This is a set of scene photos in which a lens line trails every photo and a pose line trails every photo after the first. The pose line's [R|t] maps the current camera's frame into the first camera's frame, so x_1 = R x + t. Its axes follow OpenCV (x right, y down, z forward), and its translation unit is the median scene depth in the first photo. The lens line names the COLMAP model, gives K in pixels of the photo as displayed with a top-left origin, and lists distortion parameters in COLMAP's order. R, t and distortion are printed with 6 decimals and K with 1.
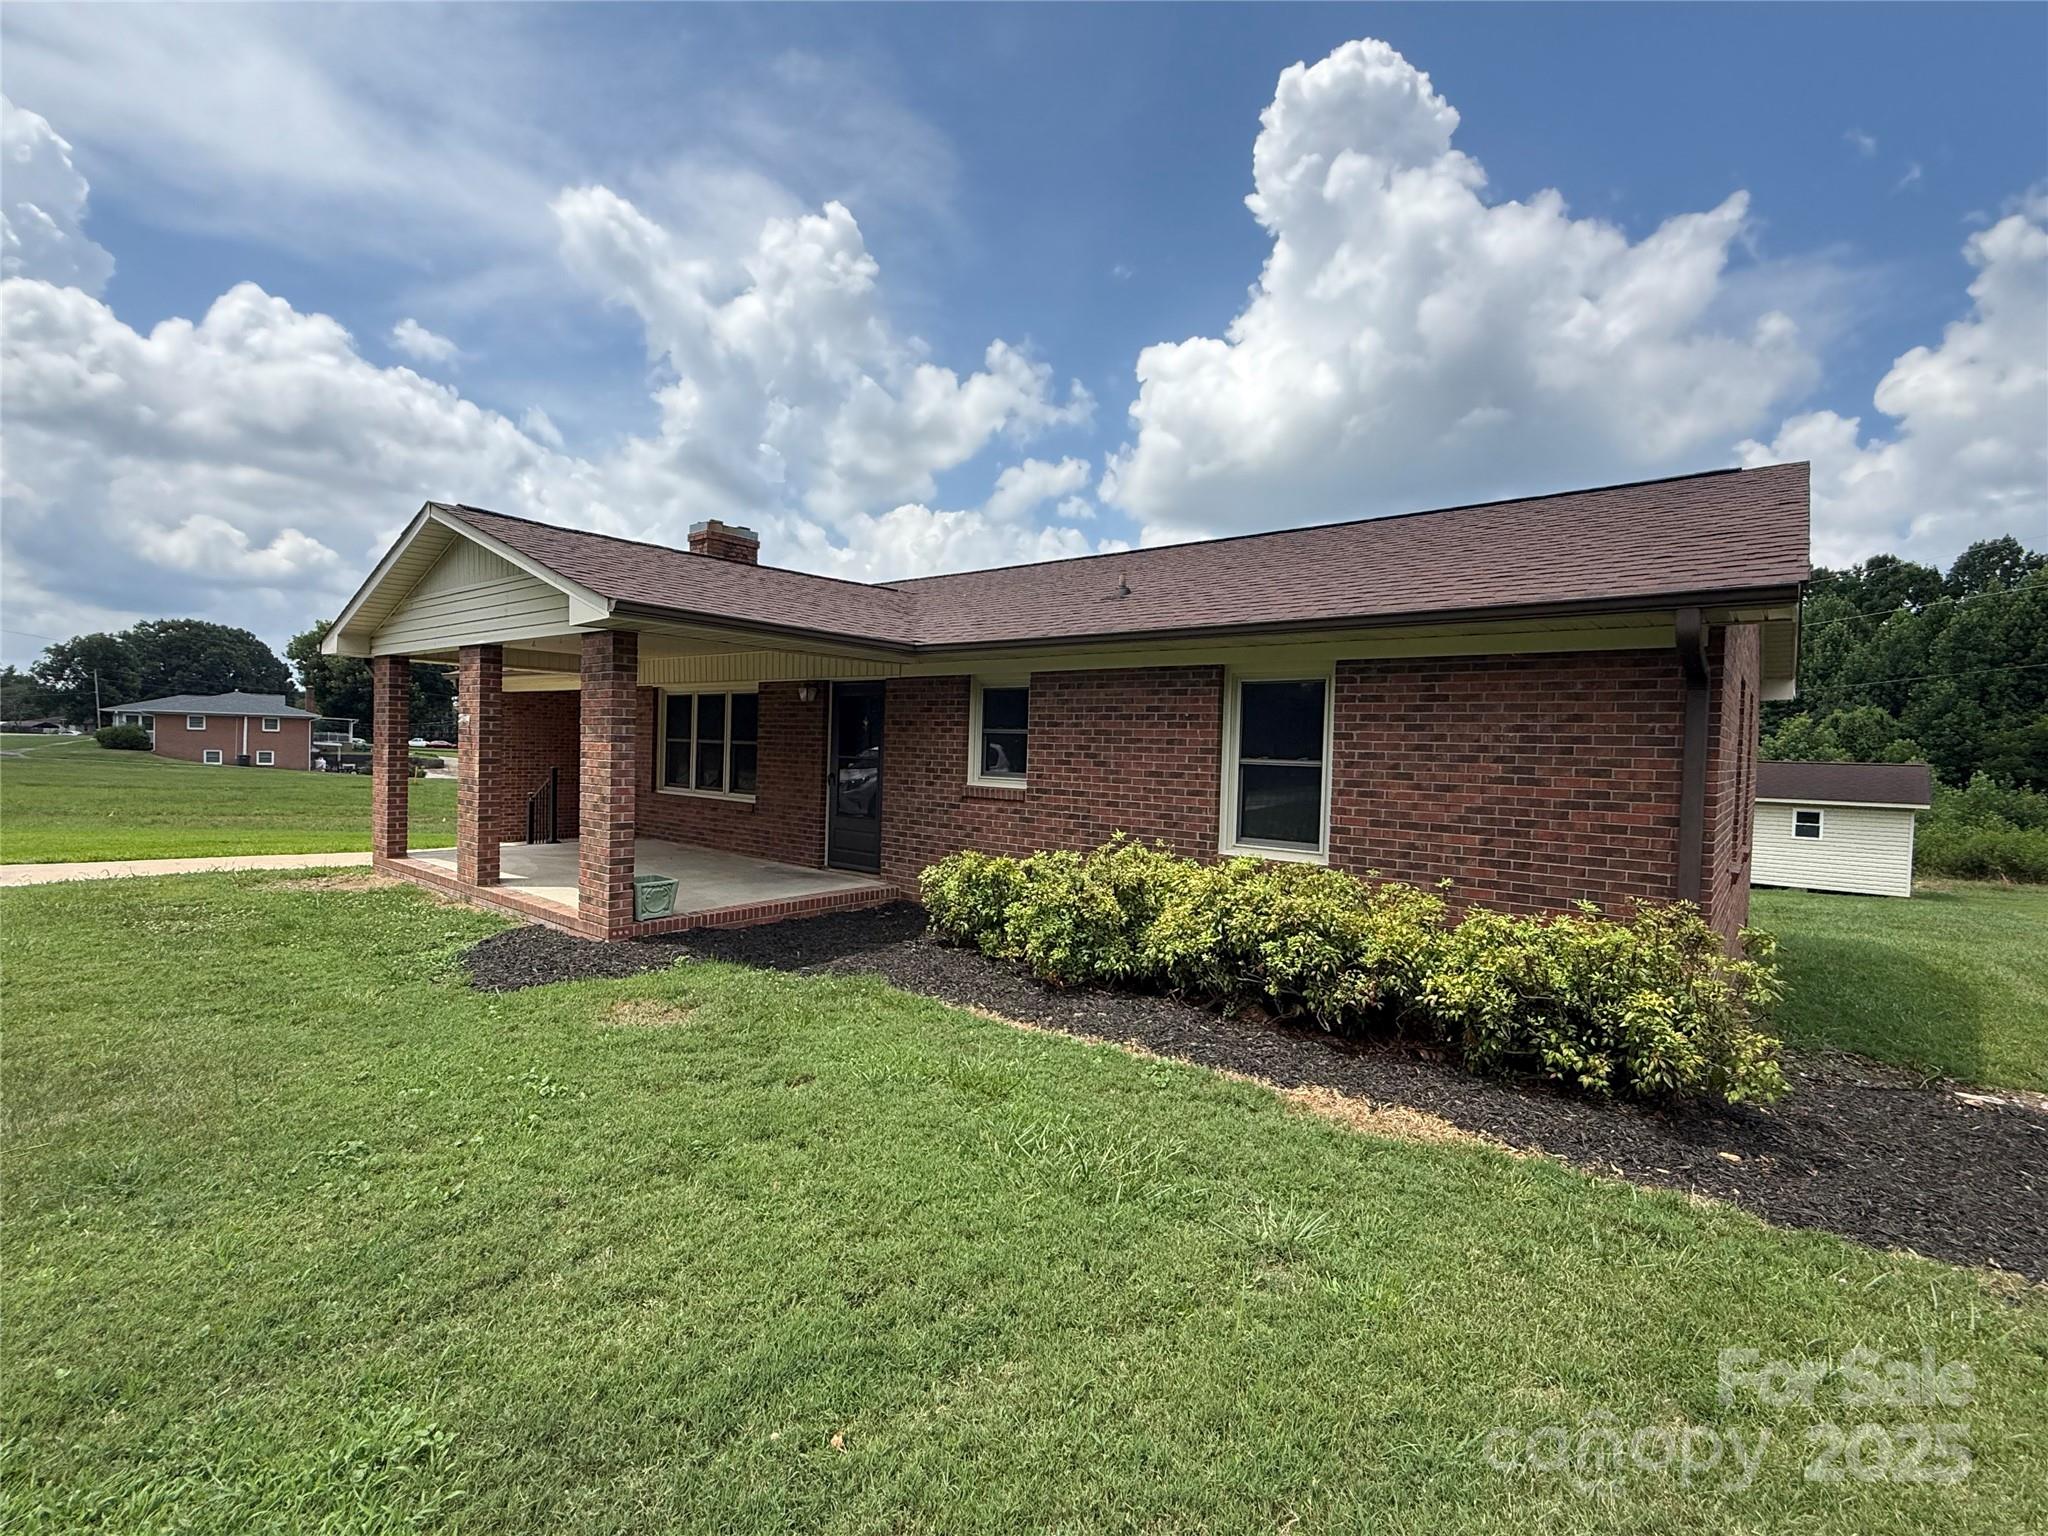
lens RADIAL K [[929.1, 0, 1024.0], [0, 929.1, 768.0], [0, 0, 1]] dist [-0.000938, 0.000153]
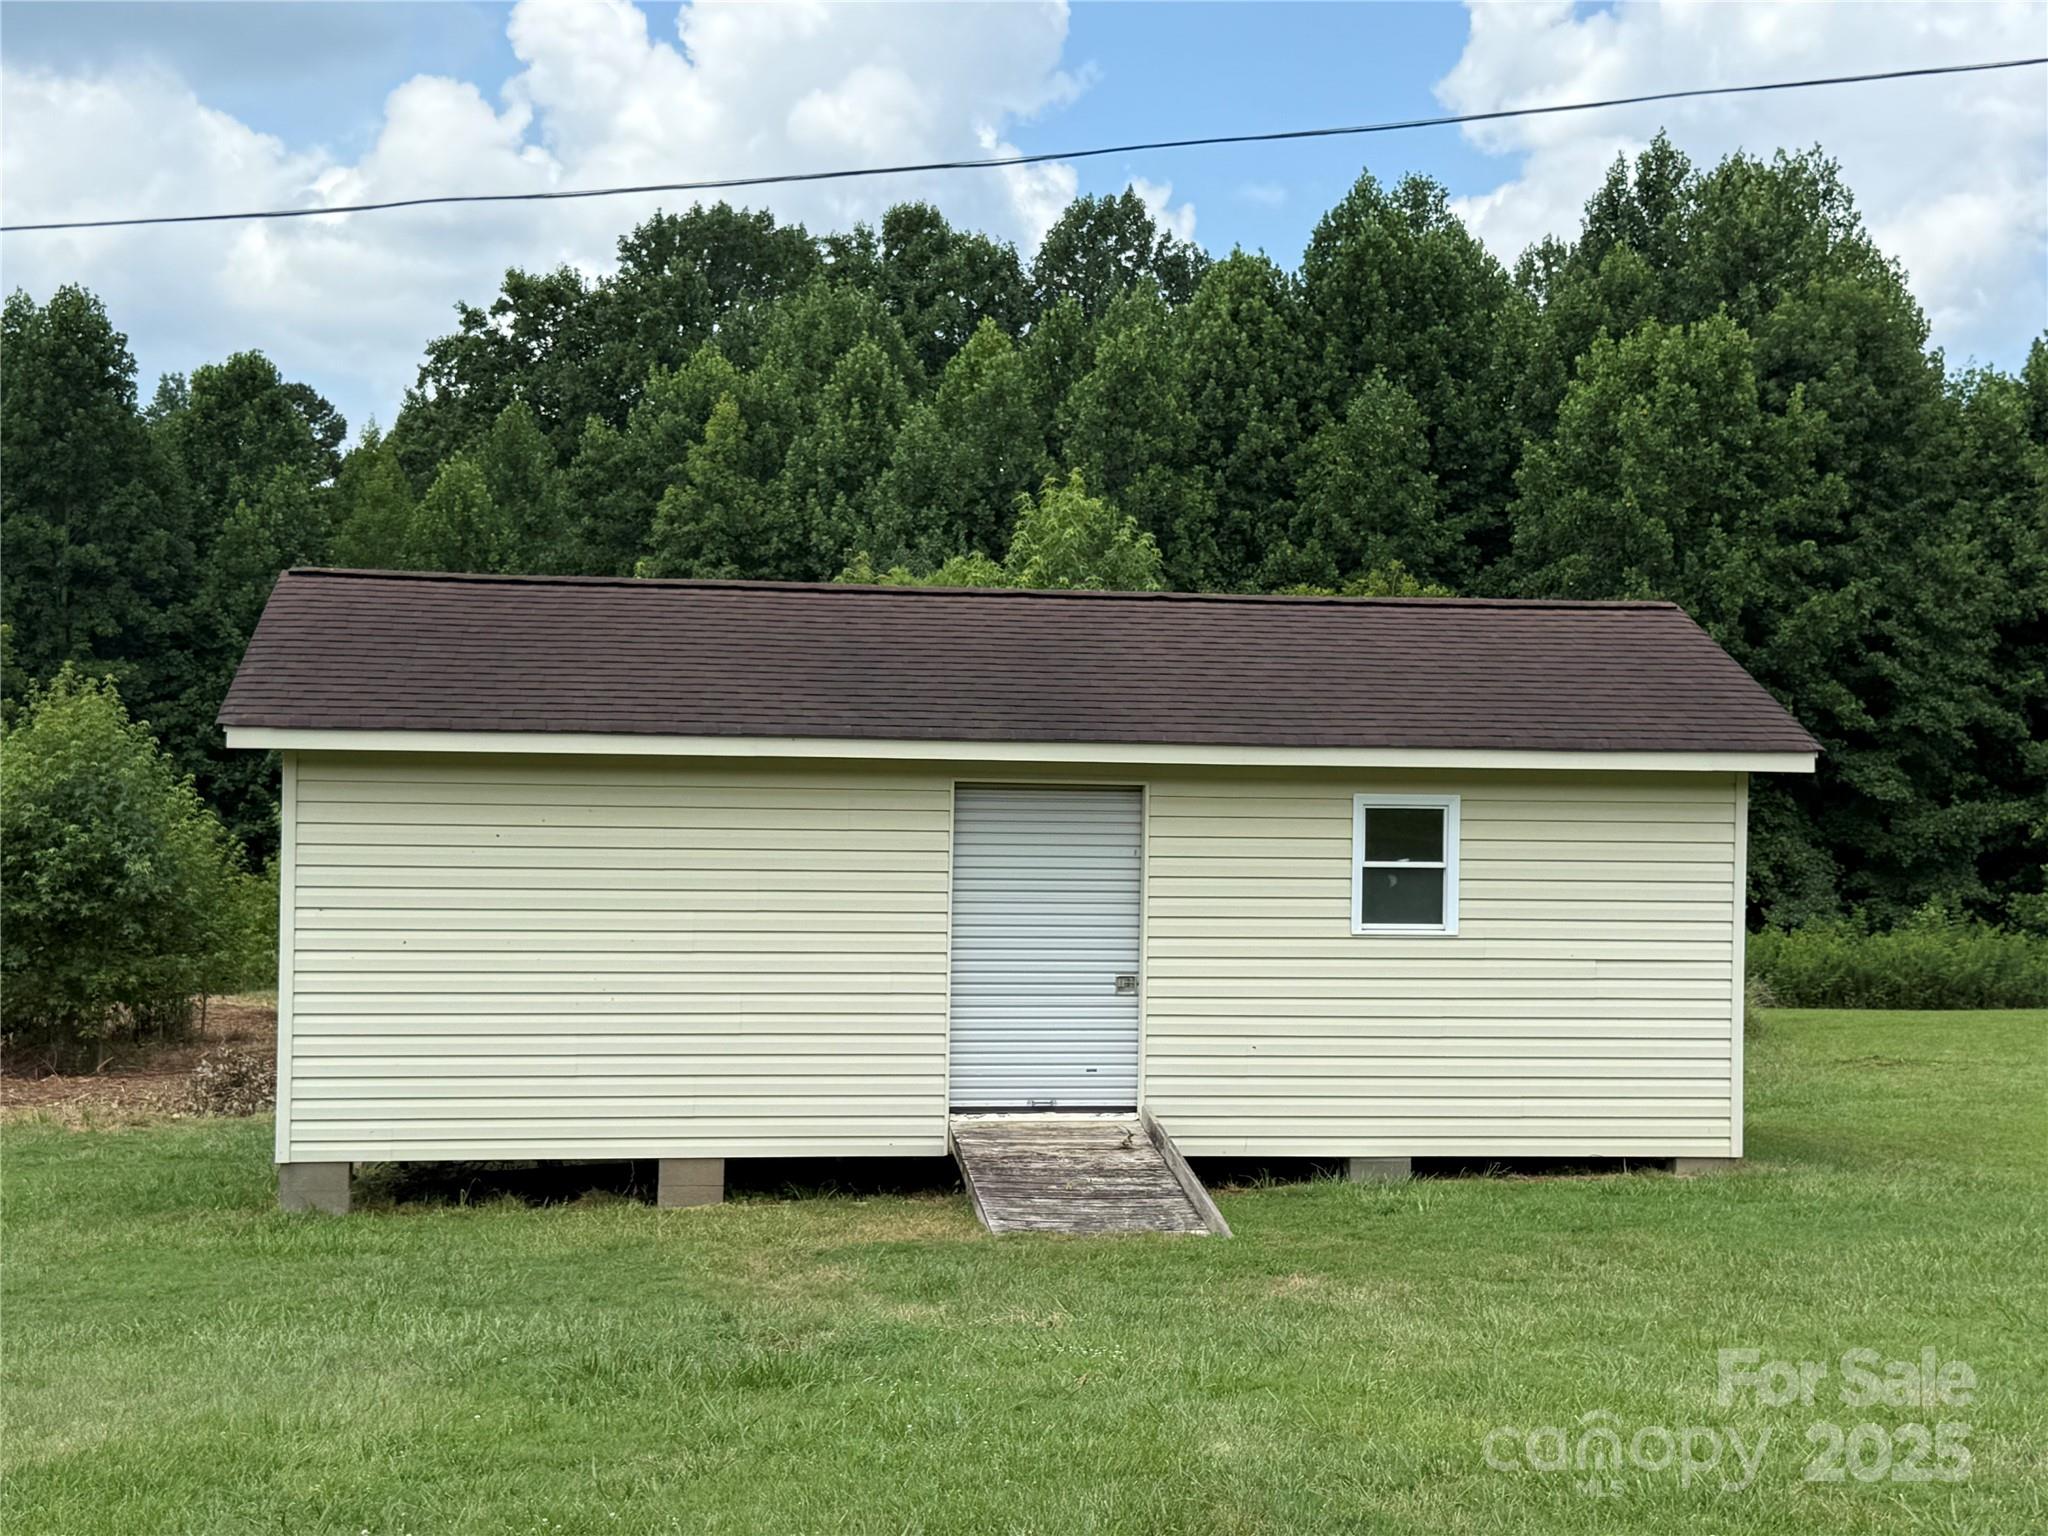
lens RADIAL K [[2704.6, 0, 1024.0], [0, 2704.6, 768.0], [0, 0, 1]] dist [0.078709, -0.065302]
pose [[0.673247, -0.018997, 0.739174, 0.228502], [0.024604, 0.999692, 0.003283, 0.024581], [-0.739009, 0.015976, 0.673507, 0.463490]]
